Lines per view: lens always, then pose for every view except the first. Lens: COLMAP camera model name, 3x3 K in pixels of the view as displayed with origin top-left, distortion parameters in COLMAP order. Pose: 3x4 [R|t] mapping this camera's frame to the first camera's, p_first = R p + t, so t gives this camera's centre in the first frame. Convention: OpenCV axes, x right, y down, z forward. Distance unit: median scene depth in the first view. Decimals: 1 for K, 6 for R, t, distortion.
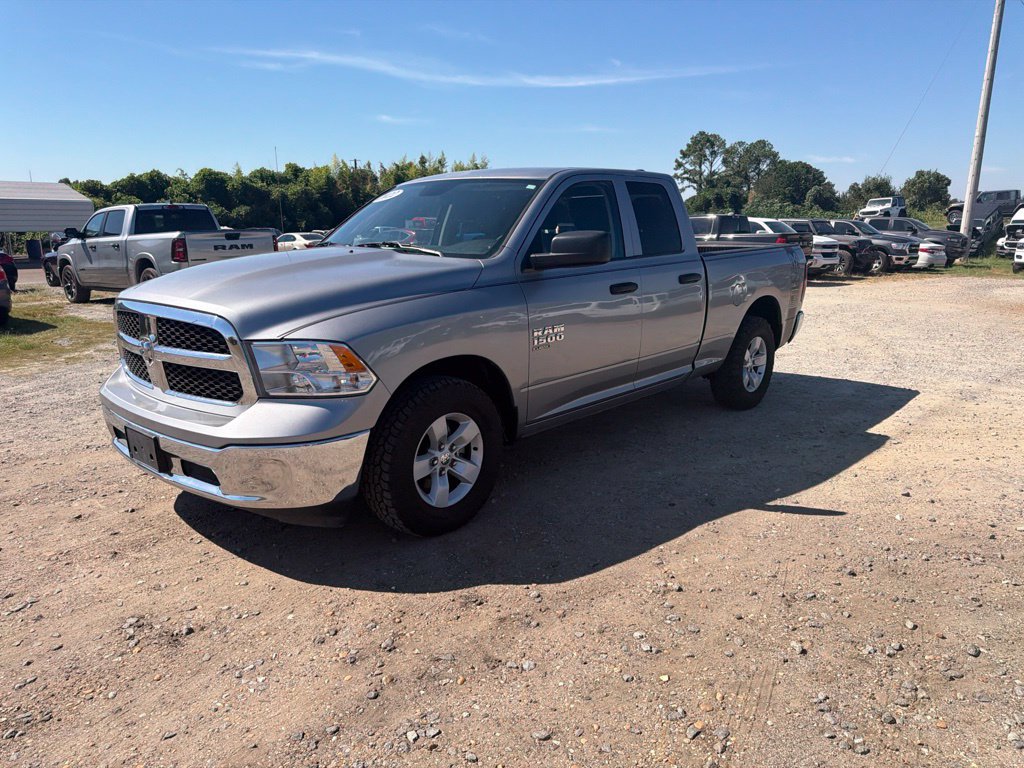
lens RADIAL K [[725.9, 0, 508.0], [0, 725.9, 386.5], [0, 0, 1]] dist [0.043471, -0.060879]
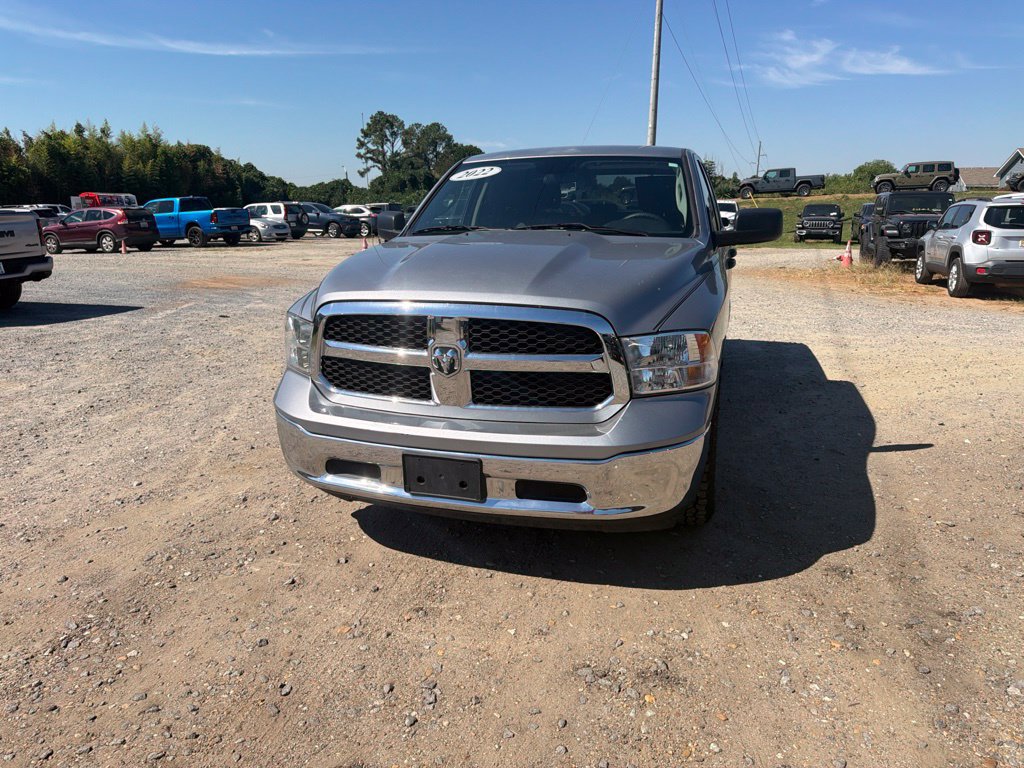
lens RADIAL K [[724.0, 0, 507.4], [0, 724.0, 392.4], [0, 0, 1]] dist [0.039516, -0.049748]
pose [[0.909007, -0.107431, 0.402698, -0.215010], [0.093672, 0.994150, 0.053774, -0.014041], [-0.406119, -0.011160, 0.913752, 0.062129]]
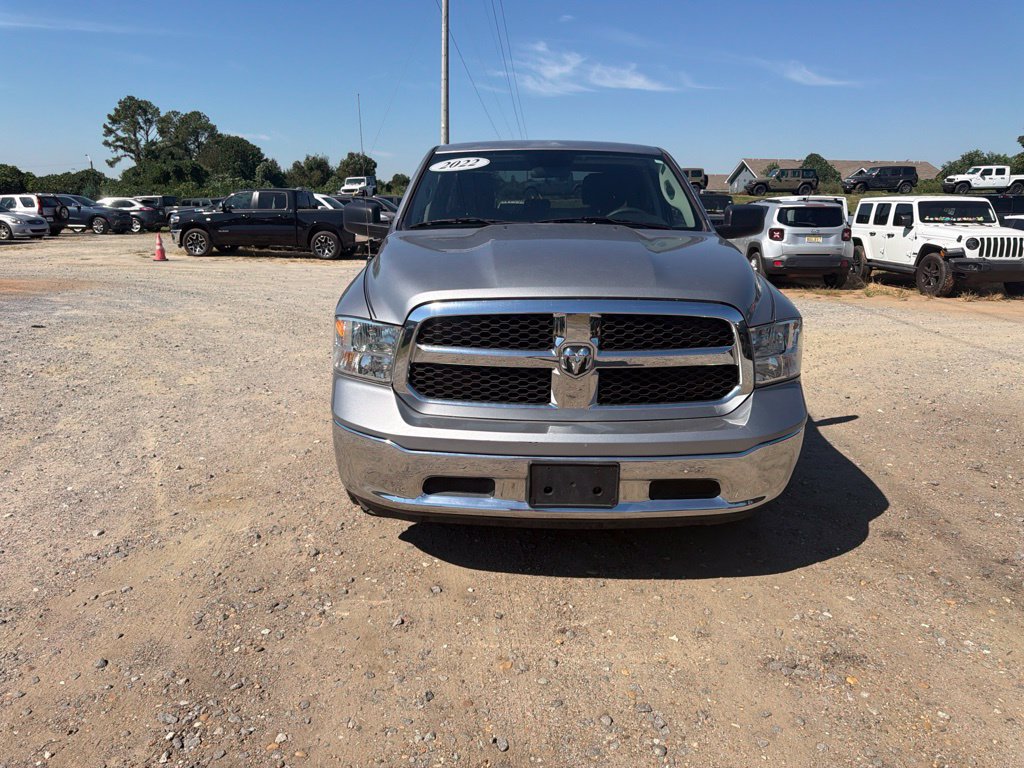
lens RADIAL K [[725.2, 0, 507.4], [0, 725.2, 380.7], [0, 0, 1]] dist [0.043260, -0.058639]
pose [[0.745540, -0.151040, 0.649120, -0.296205], [0.135001, 0.988015, 0.074842, -0.026591], [-0.652644, 0.031834, 0.756996, 0.130731]]
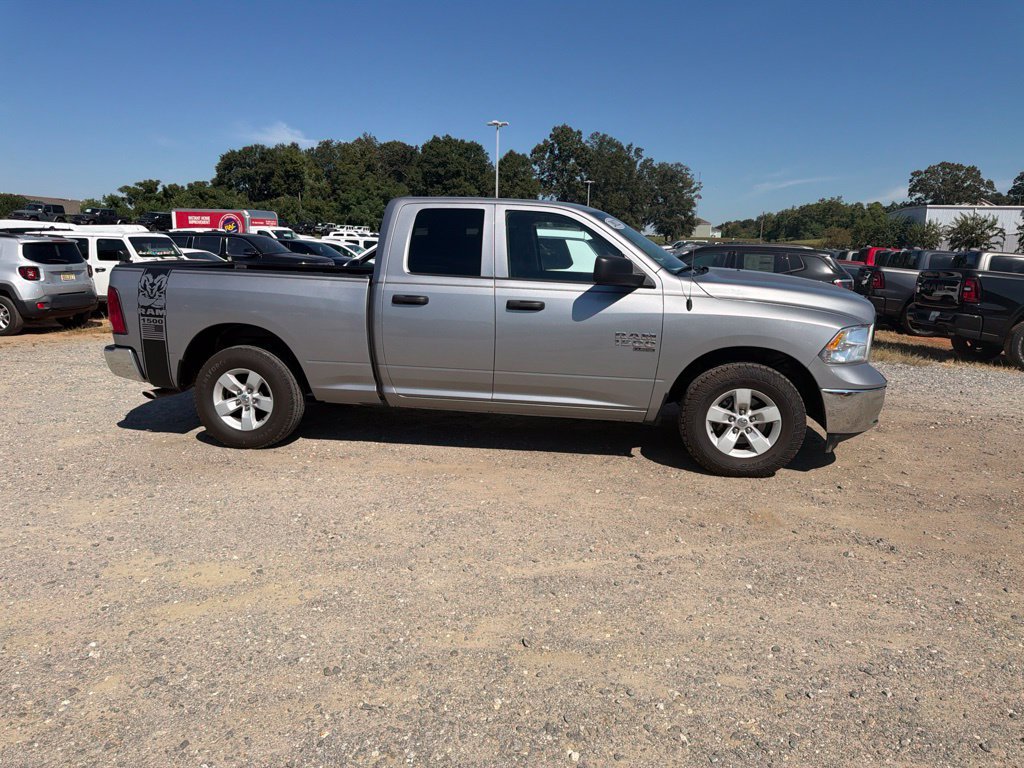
lens RADIAL K [[725.2, 0, 507.4], [0, 725.2, 380.7], [0, 0, 1]] dist [0.043260, -0.058639]
pose [[-0.527931, -0.161630, 0.833765, -0.421391], [0.166832, 0.942859, 0.288415, -0.155537], [-0.832740, 0.291362, -0.470799, 0.700533]]
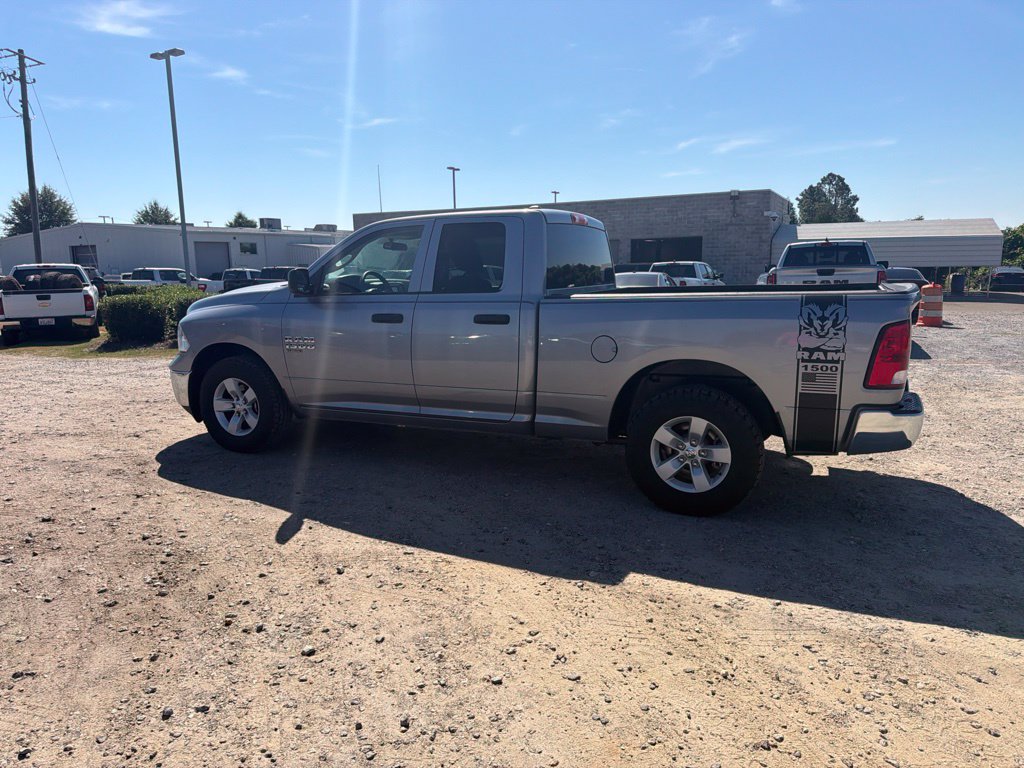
lens RADIAL K [[724.0, 0, 507.4], [0, 724.0, 392.4], [0, 0, 1]] dist [0.039516, -0.049748]
pose [[0.293962, 0.161661, -0.942047, 0.490395], [-0.197105, 0.974662, 0.105752, -0.067219], [0.935273, 0.154595, 0.318378, 0.310922]]
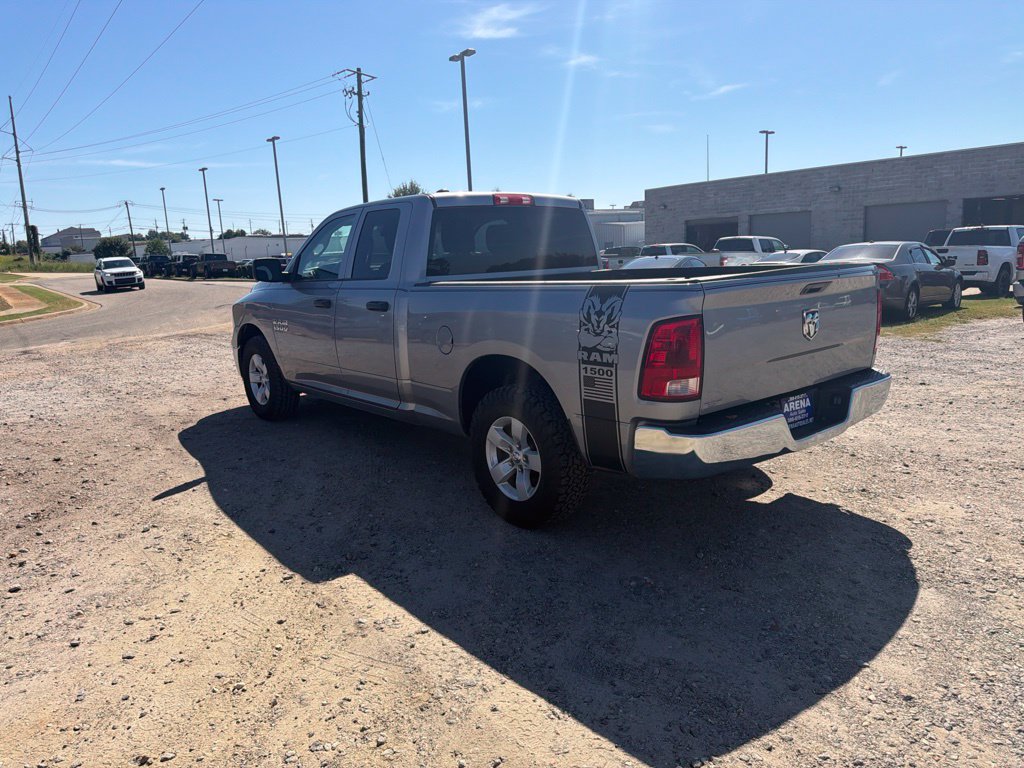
lens RADIAL K [[725.2, 0, 507.4], [0, 725.2, 380.7], [0, 0, 1]] dist [0.043260, -0.058639]
pose [[-0.151544, 0.182589, -0.971440, 0.494766], [-0.175958, 0.962110, 0.208285, -0.120093], [0.972663, 0.202497, -0.113674, 0.548727]]
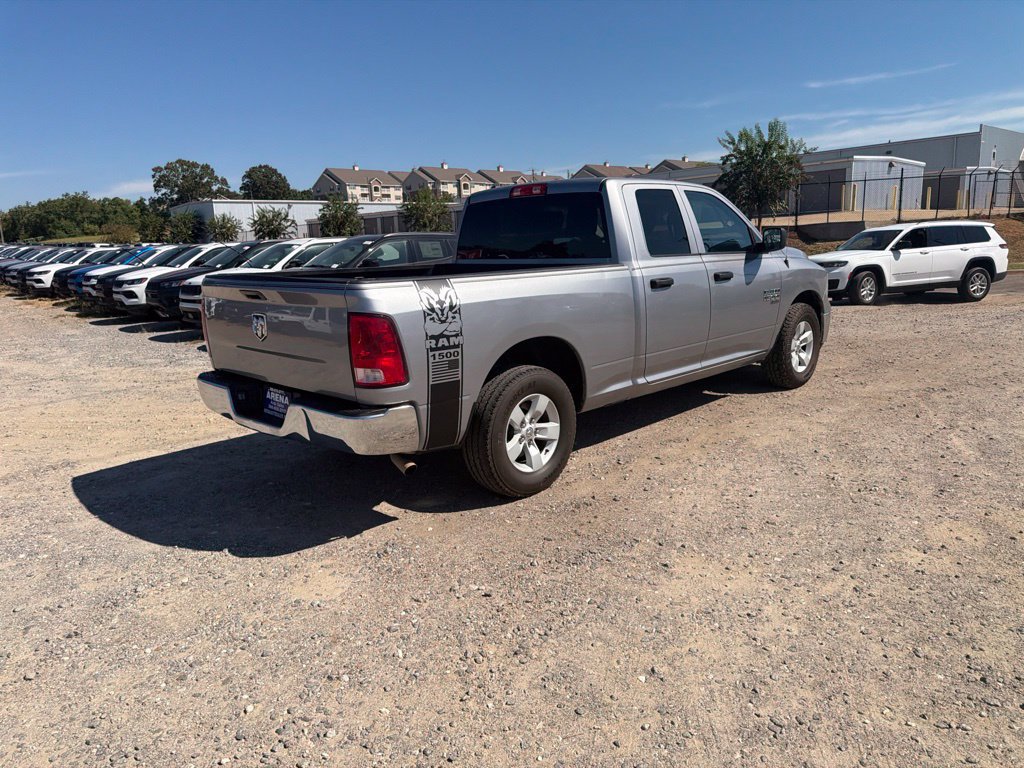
lens RADIAL K [[721.2, 0, 509.2], [0, 721.2, 389.0], [0, 0, 1]] dist [0.062681, -0.082952]
pose [[-0.997096, 0.026440, 0.071421, 0.036829], [0.053755, 0.908648, 0.414087, -0.210308], [-0.053949, 0.416724, -0.907431, 0.947515]]
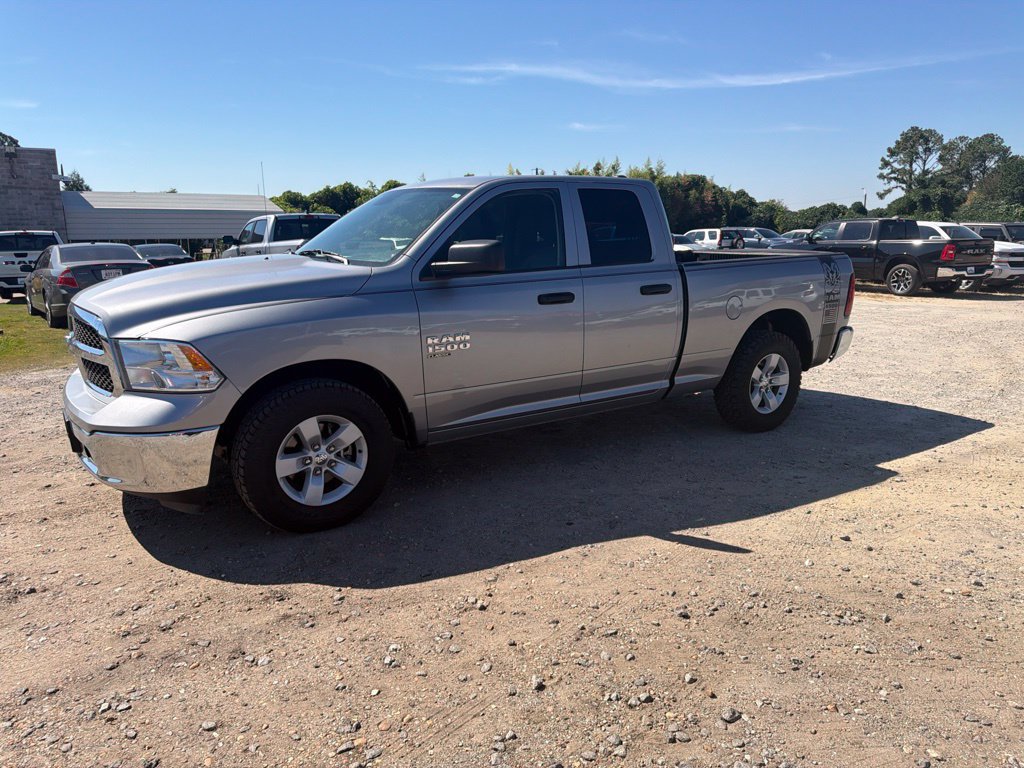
lens RADIAL K [[724.0, 0, 507.4], [0, 724.0, 392.4], [0, 0, 1]] dist [0.039516, -0.049748]
pose [[0.968727, 0.050122, -0.243012, 0.125676], [-0.050065, 0.998725, 0.006413, -0.004607], [0.243024, 0.005954, 0.970002, 0.017077]]
